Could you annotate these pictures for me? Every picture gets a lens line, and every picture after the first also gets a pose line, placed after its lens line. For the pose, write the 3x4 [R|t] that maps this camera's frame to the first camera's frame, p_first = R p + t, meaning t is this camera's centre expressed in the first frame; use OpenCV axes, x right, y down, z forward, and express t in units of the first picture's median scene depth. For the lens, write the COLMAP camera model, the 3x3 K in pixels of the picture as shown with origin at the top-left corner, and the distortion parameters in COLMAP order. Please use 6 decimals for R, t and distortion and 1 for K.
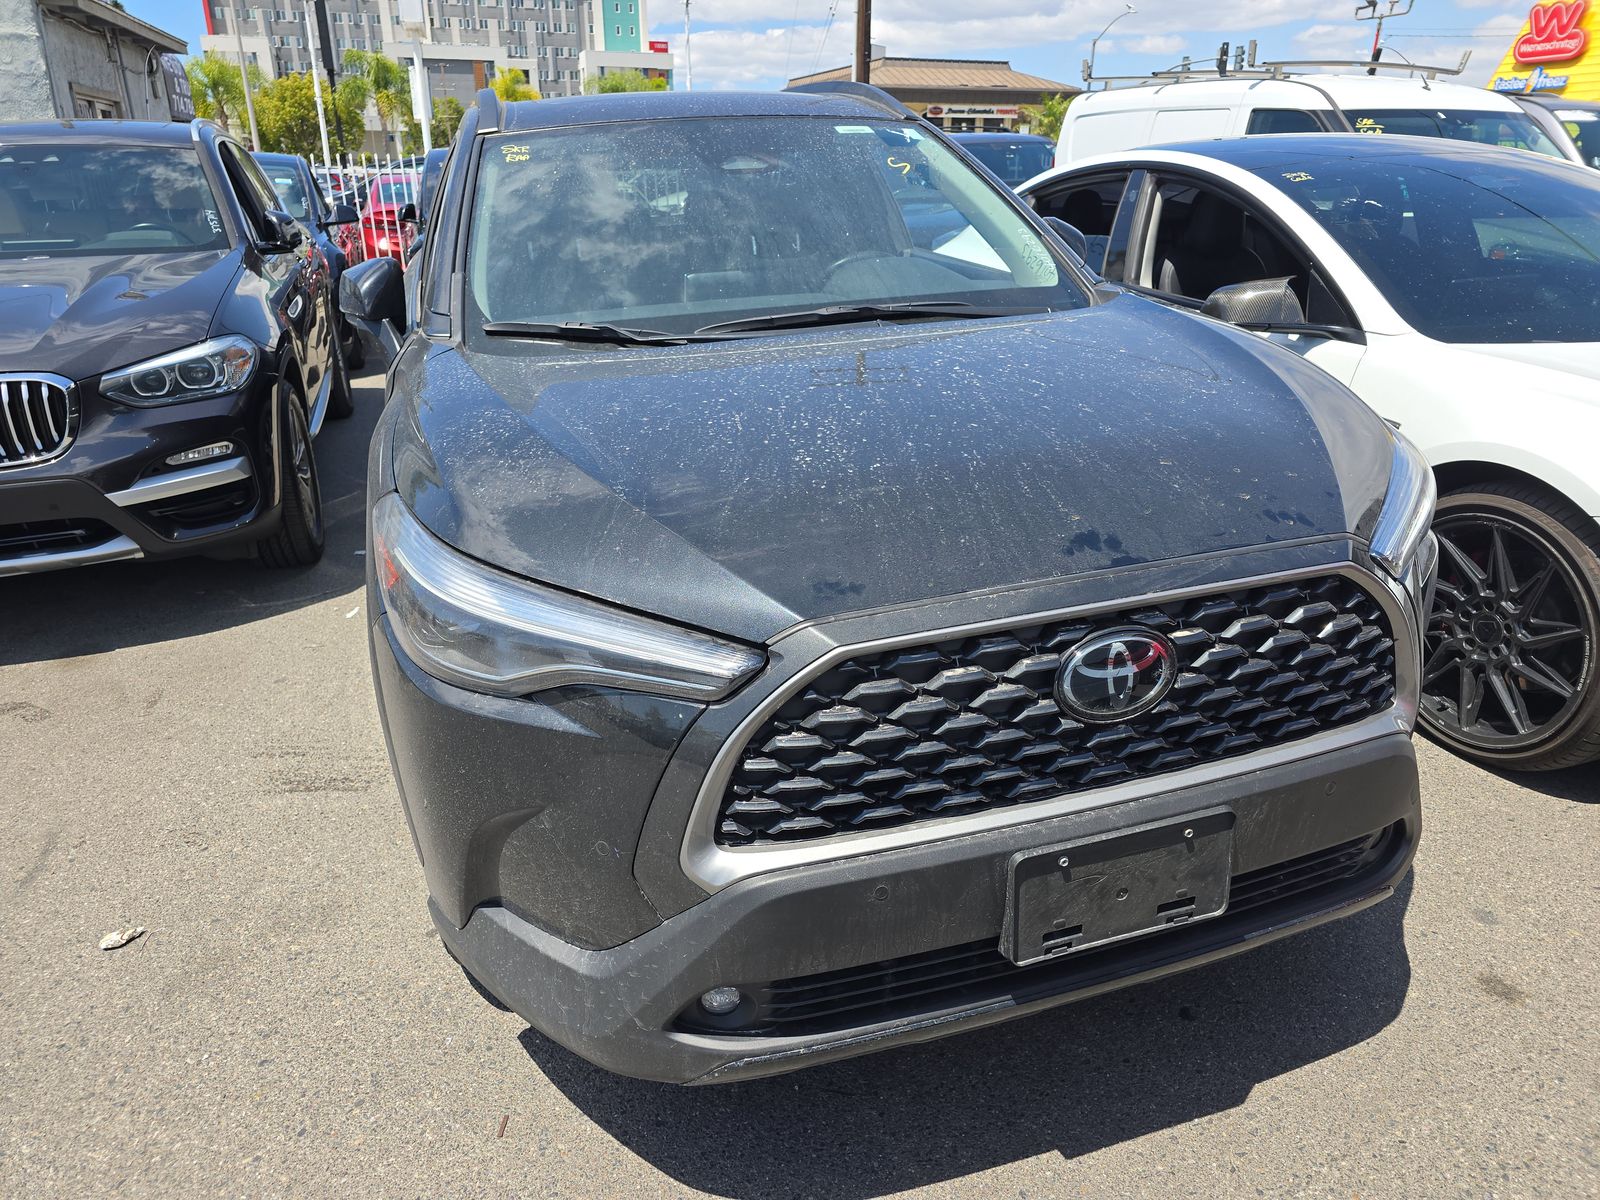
lens RADIAL K [[1118.2, 0, 800.0], [0, 1118.2, 600.0], [0, 0, 1]] dist [0.036761, -0.032485]
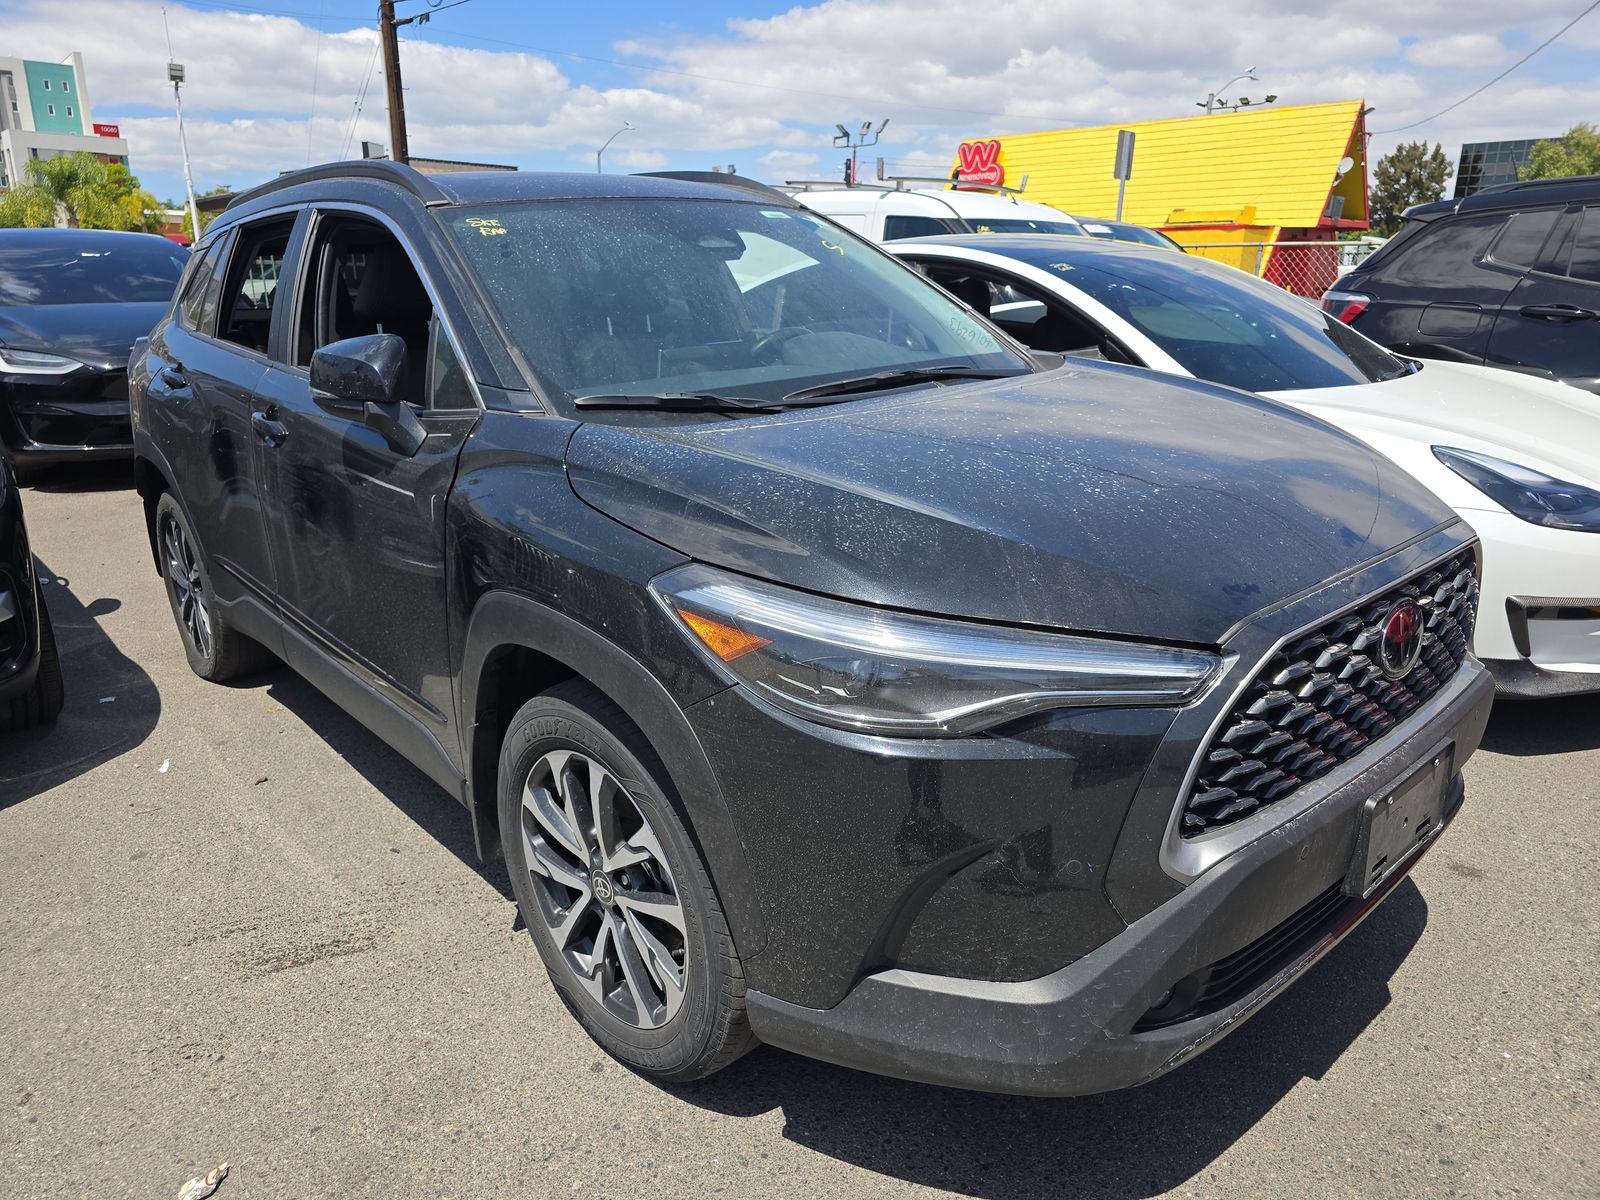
lens RADIAL K [[1118.2, 0, 800.0], [0, 1118.2, 600.0], [0, 0, 1]] dist [0.036761, -0.032485]
pose [[0.908387, -0.107757, 0.404006, -0.180822], [0.140156, 0.988794, -0.051402, -0.001057], [-0.393940, 0.103316, 0.913311, 0.028986]]
